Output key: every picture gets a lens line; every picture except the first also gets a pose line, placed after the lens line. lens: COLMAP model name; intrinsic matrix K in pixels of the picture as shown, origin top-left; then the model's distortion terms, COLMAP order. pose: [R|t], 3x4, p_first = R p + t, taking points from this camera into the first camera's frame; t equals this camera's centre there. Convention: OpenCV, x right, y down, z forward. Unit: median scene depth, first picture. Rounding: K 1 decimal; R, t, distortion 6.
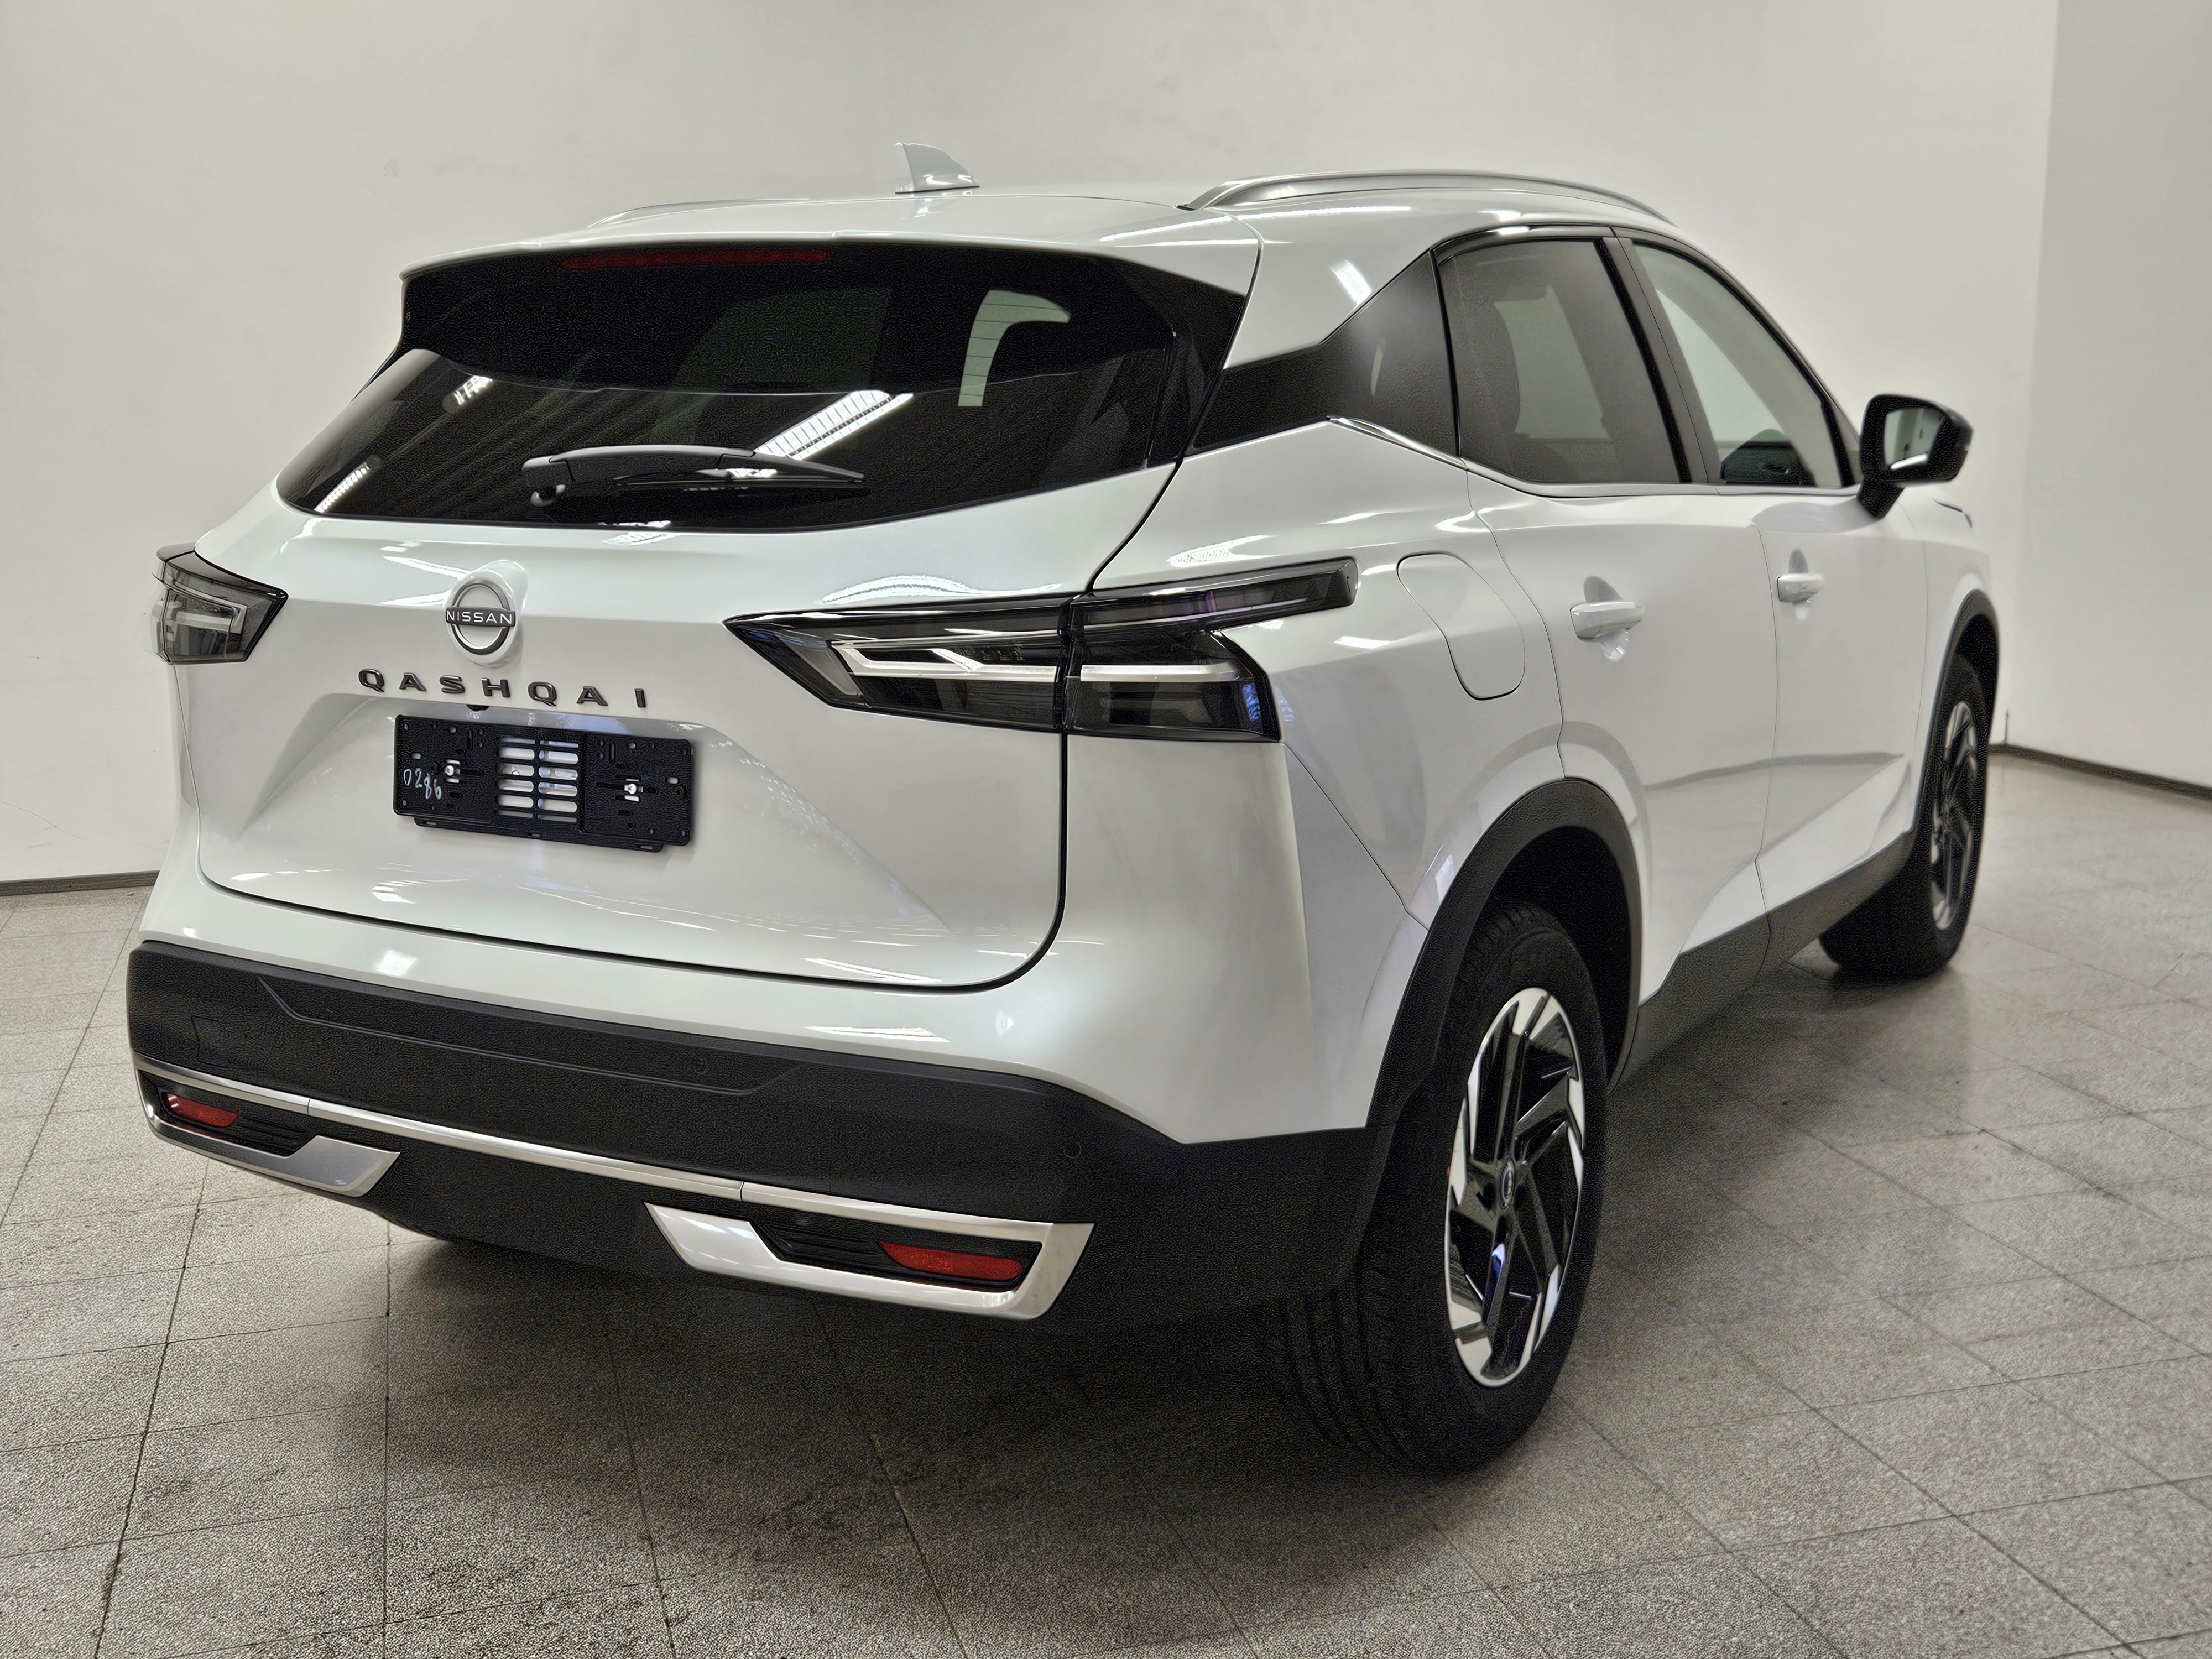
lens RADIAL K [[1503.5, 0, 1201.4], [0, 1503.5, 835.7], [0, 0, 1]] dist [0.063314, -0.007857]
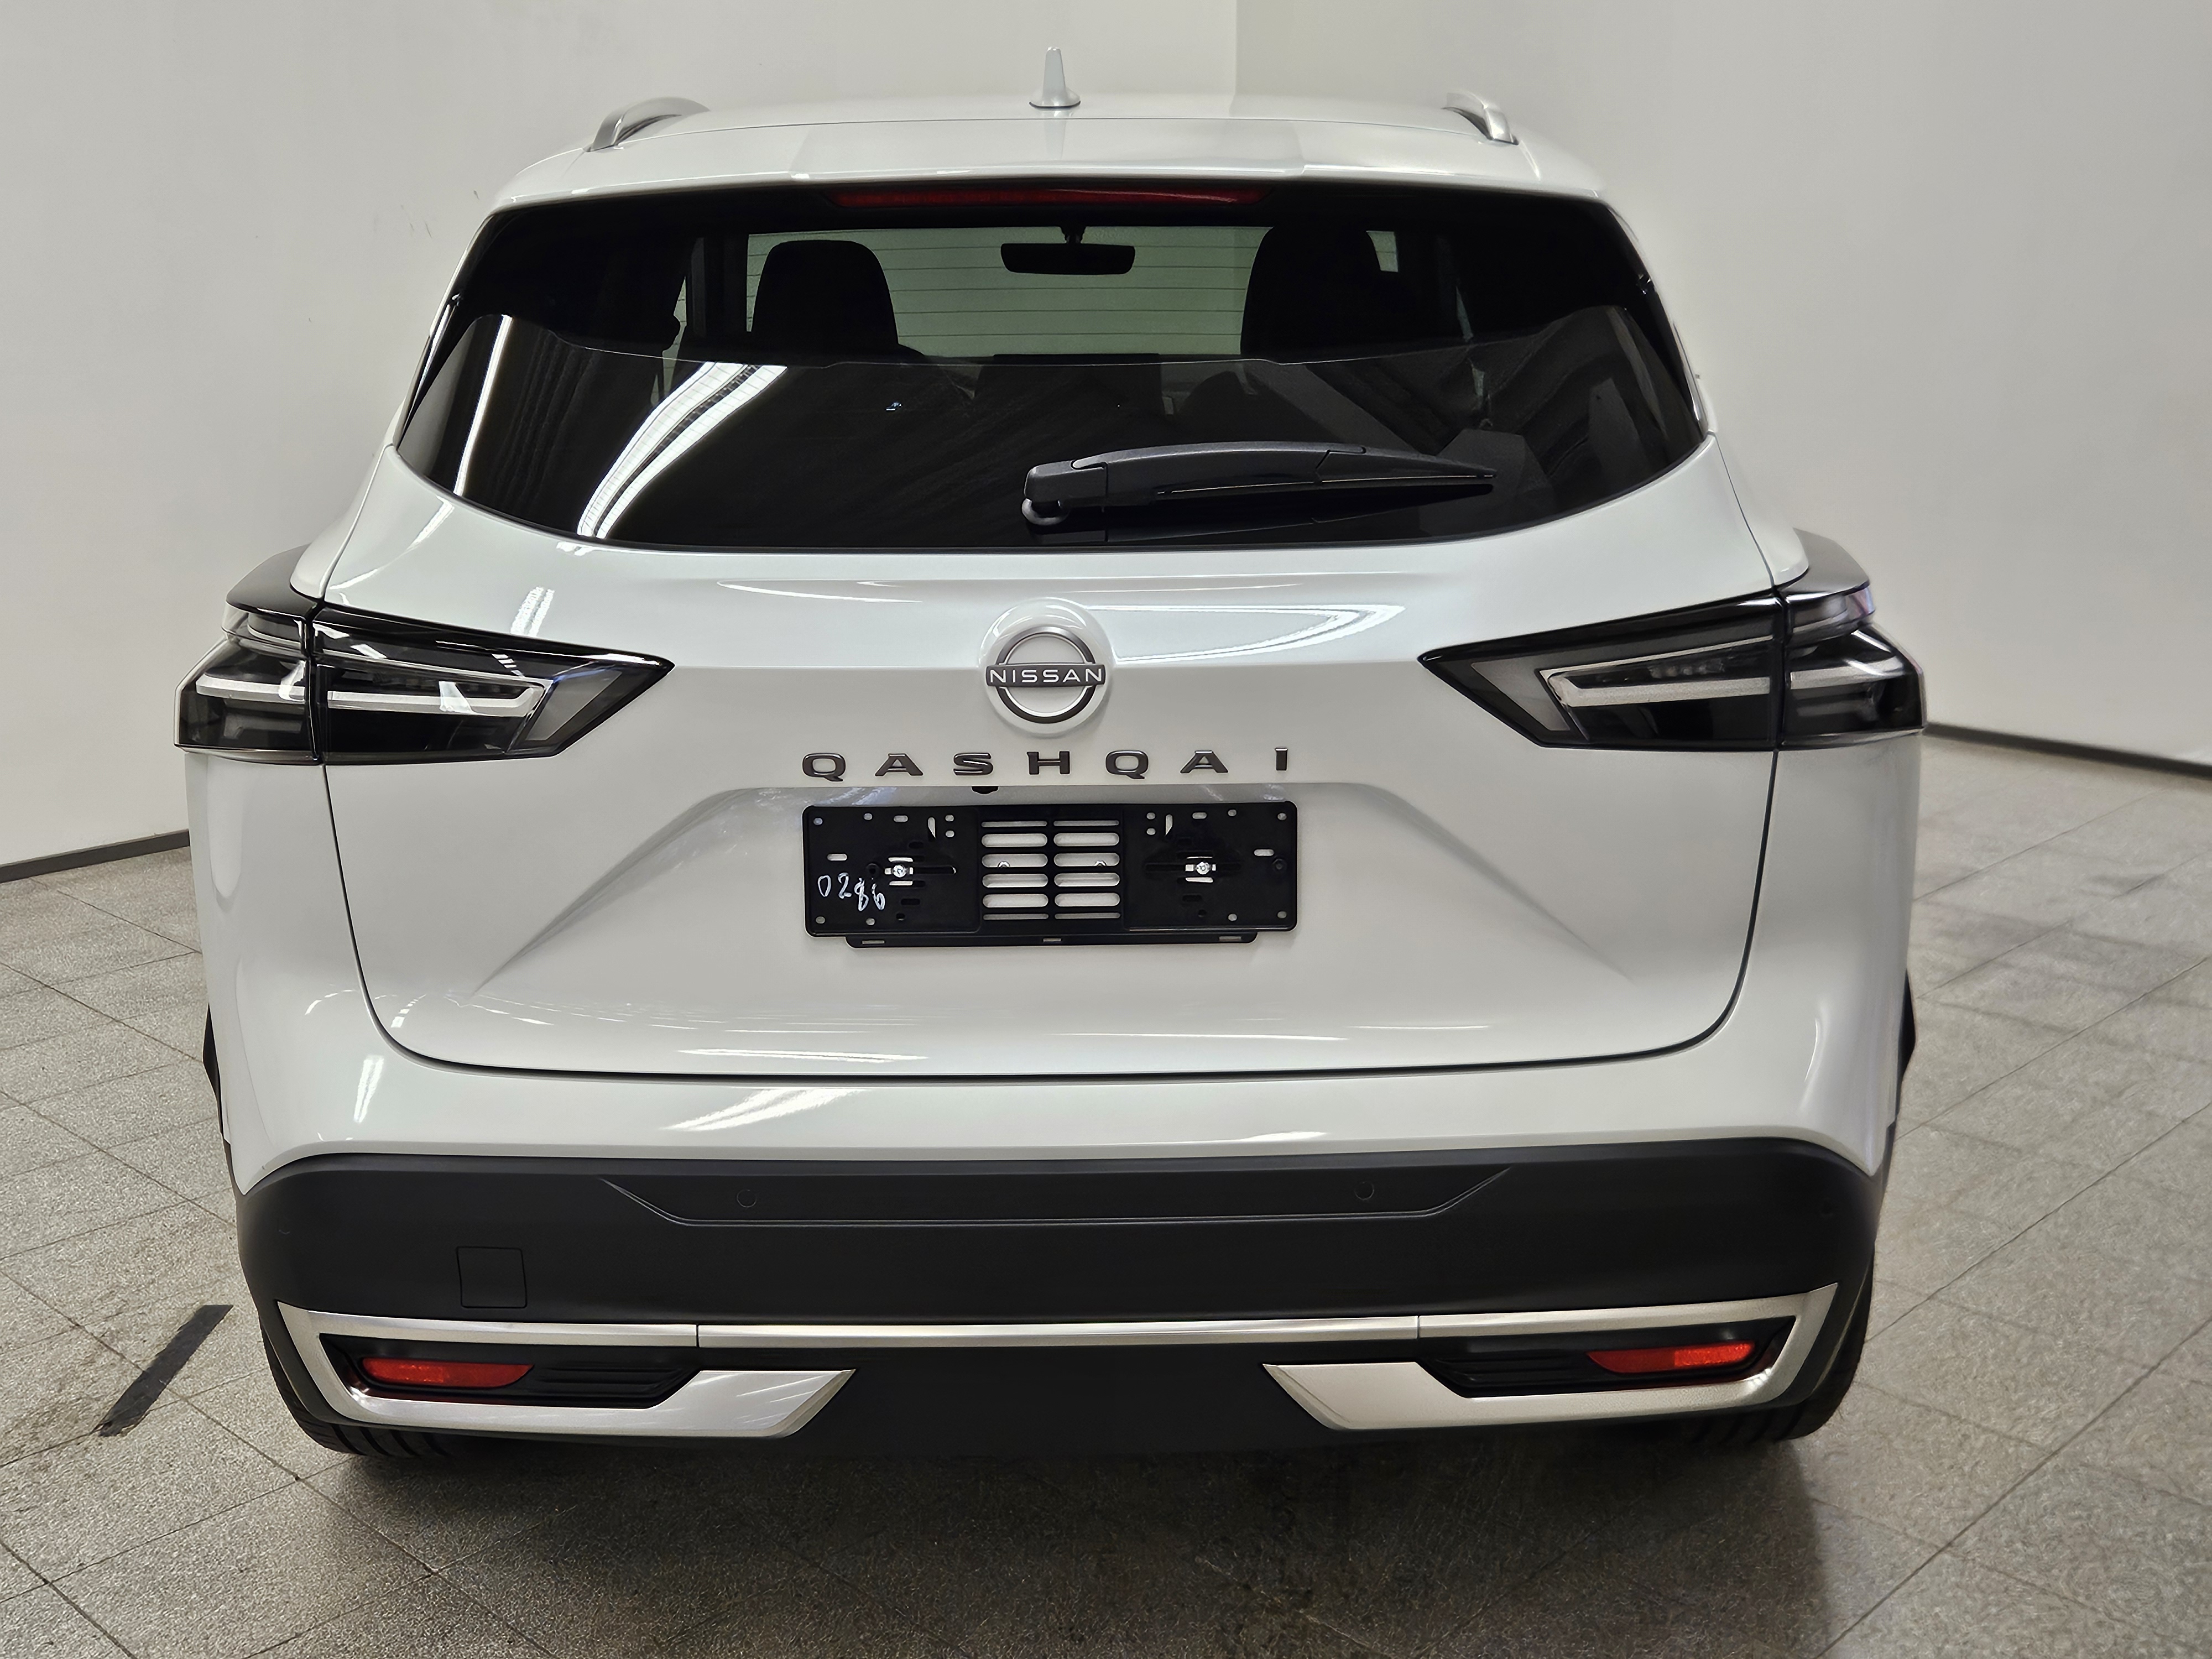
lens RADIAL K [[1579.7, 0, 1106.0], [0, 1579.7, 829.5], [0, 0, 1]] dist [0.040676, -0.003371]
pose [[0.937194, -0.116862, 0.328651, -0.691525], [0.104579, 0.993002, 0.054870, -0.102249], [-0.332763, -0.017053, 0.942856, 0.221118]]
